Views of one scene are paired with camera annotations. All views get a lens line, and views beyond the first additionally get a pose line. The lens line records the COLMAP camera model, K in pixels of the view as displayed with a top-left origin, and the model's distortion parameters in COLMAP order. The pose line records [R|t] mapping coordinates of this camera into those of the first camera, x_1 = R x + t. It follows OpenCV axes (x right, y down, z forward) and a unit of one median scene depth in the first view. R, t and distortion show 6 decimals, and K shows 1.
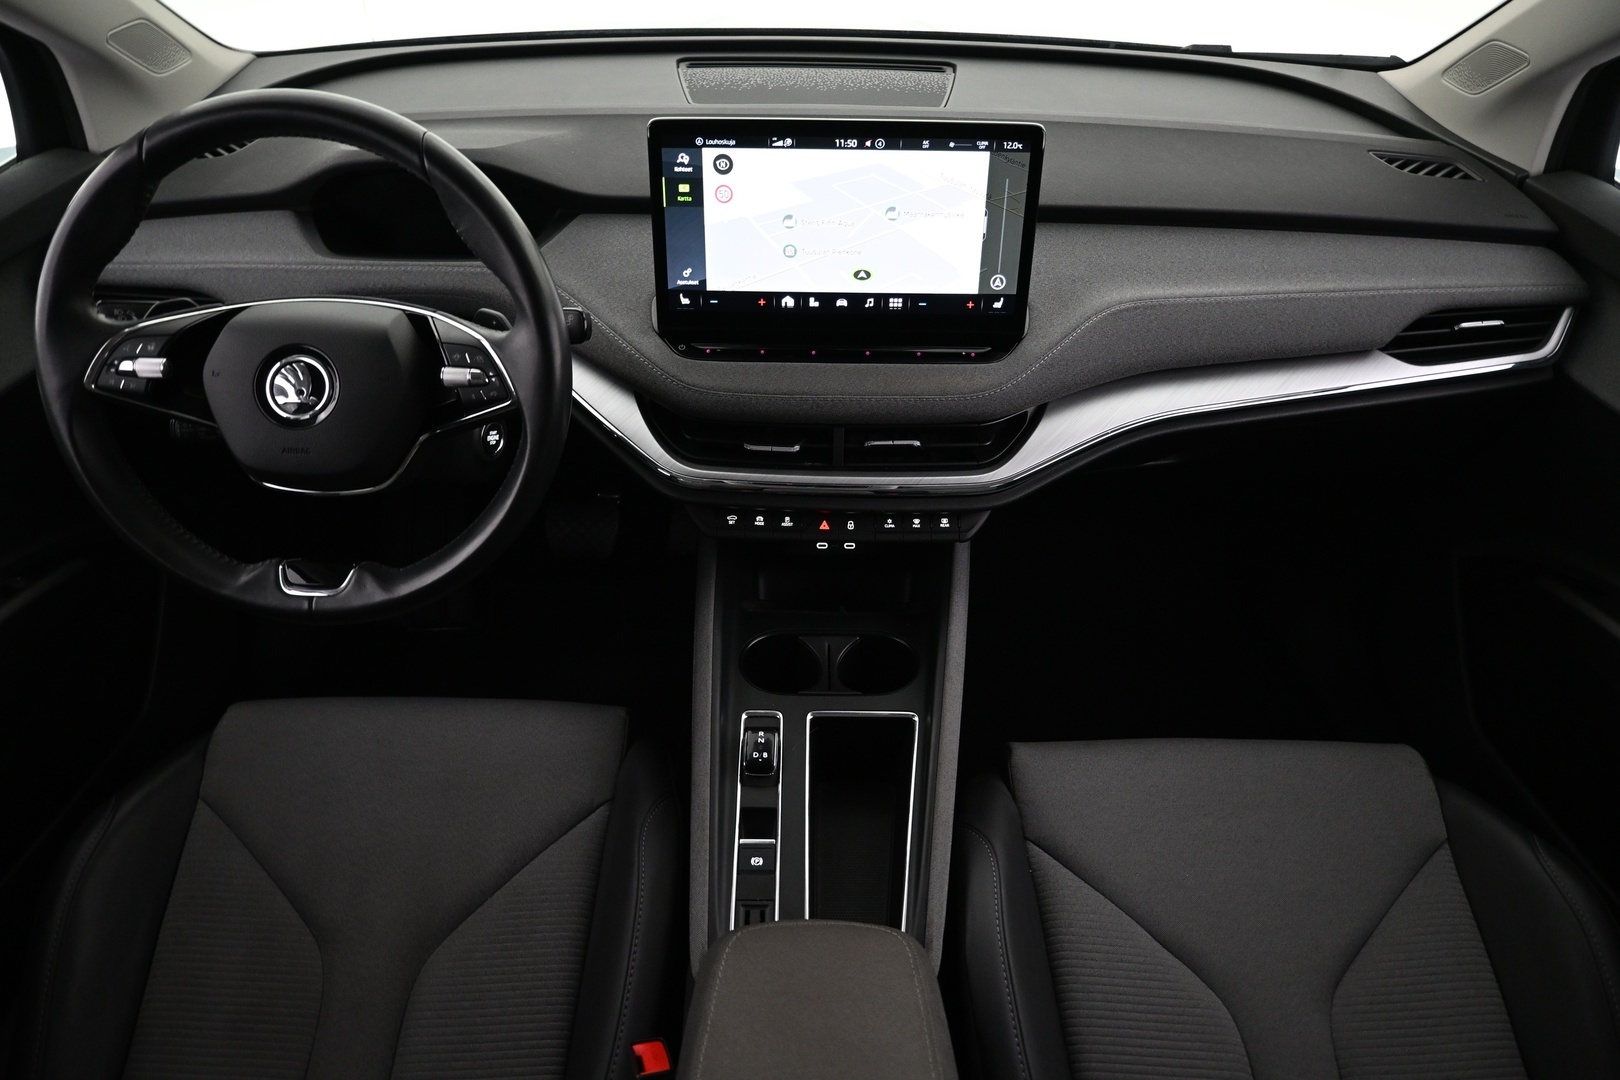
lens RADIAL K [[1131.7, 0, 817.0], [0, 1131.7, 555.9], [0, 0, 1]] dist [-0.005788, 0.000189]
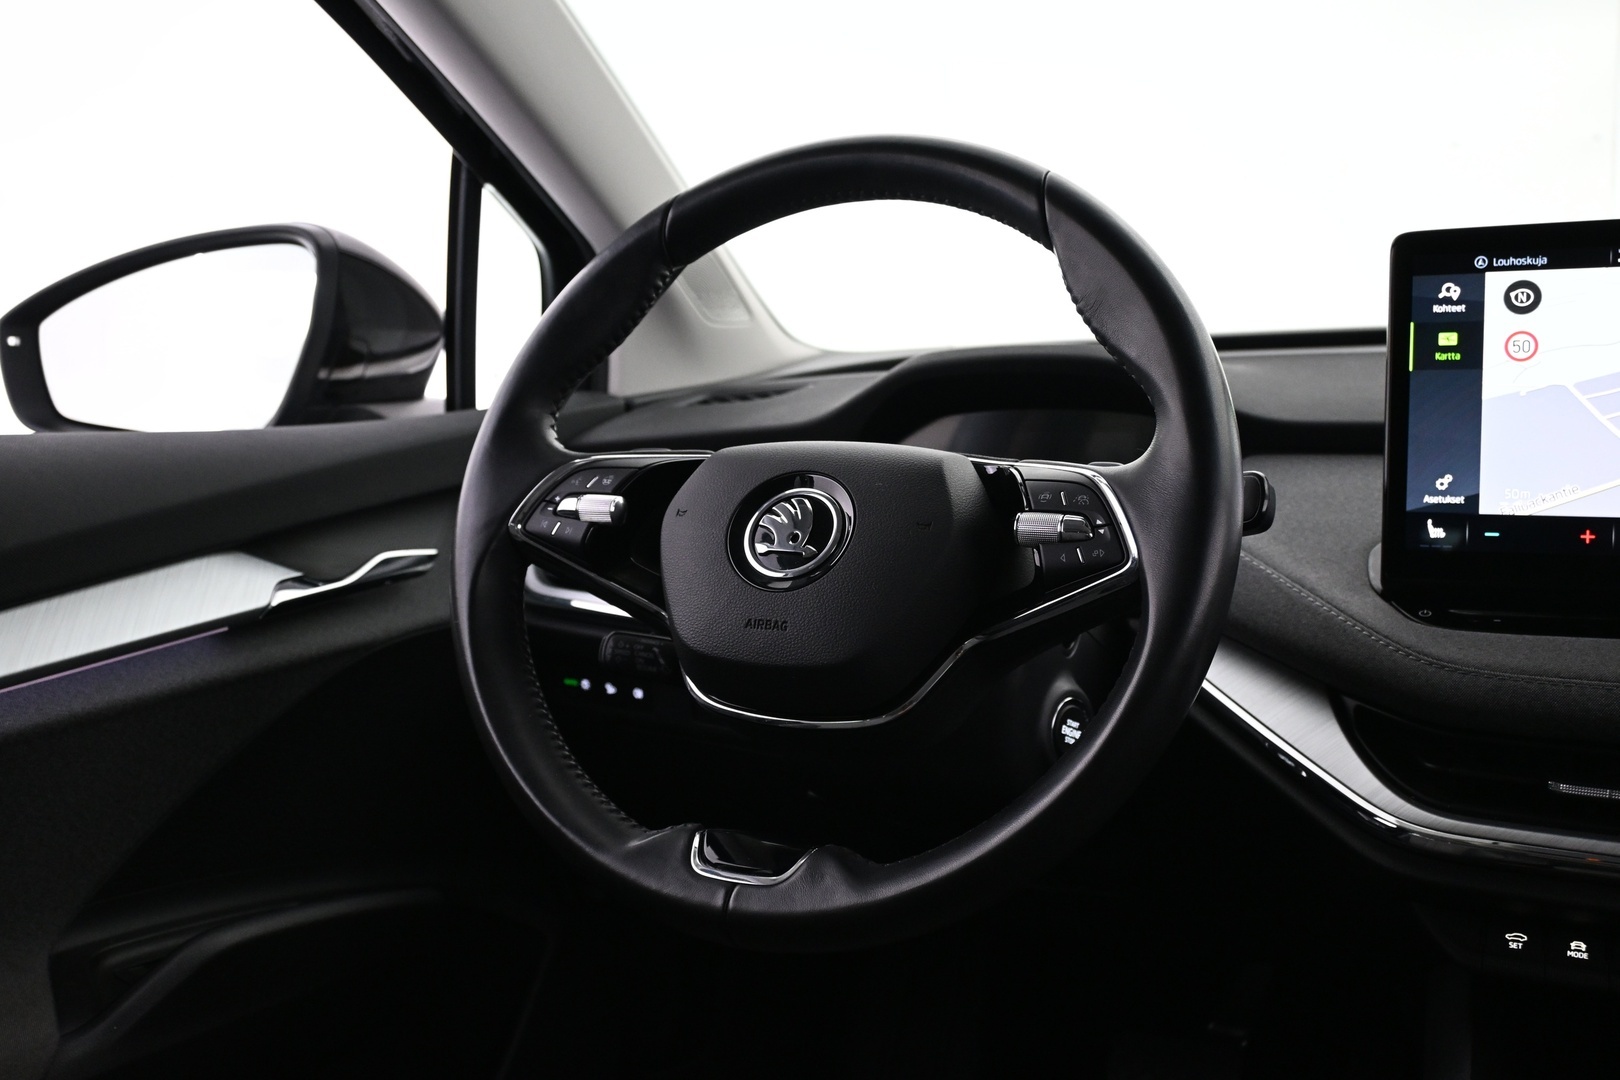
lens RADIAL K [[1579.9, 0, 774.5], [0, 1579.9, 539.1], [0, 0, 1]] dist [-0.004629, -0.004618]
pose [[0.902098, 0.008333, -0.431451, -0.079230], [-0.220942, 0.867747, -0.445196, 0.216303], [0.370681, 0.496936, 0.784634, 0.273807]]
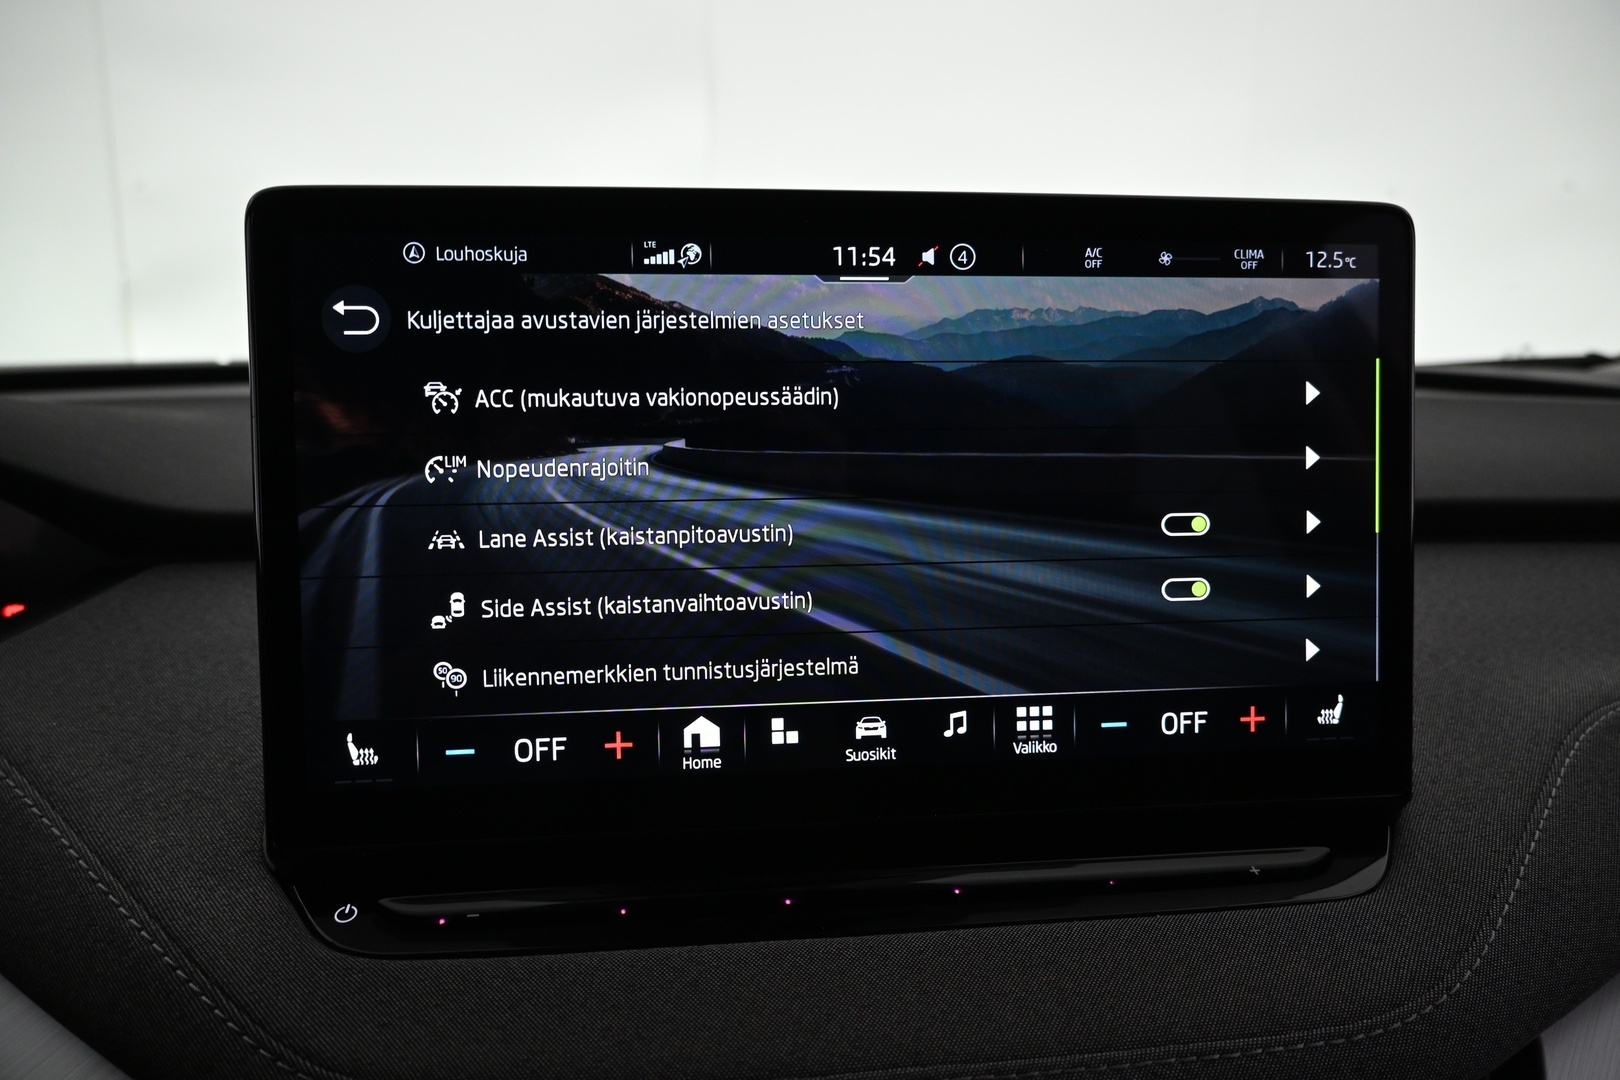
lens RADIAL K [[1131.7, 0, 817.0], [0, 1131.7, 555.9], [0, 0, 1]] dist [-0.005788, 0.000189]
pose [[0.992422, -0.034546, 0.117921, -0.030873], [0.084191, 0.890177, -0.447769, -0.135175], [-0.089502, 0.454304, 0.886339, 0.739066]]
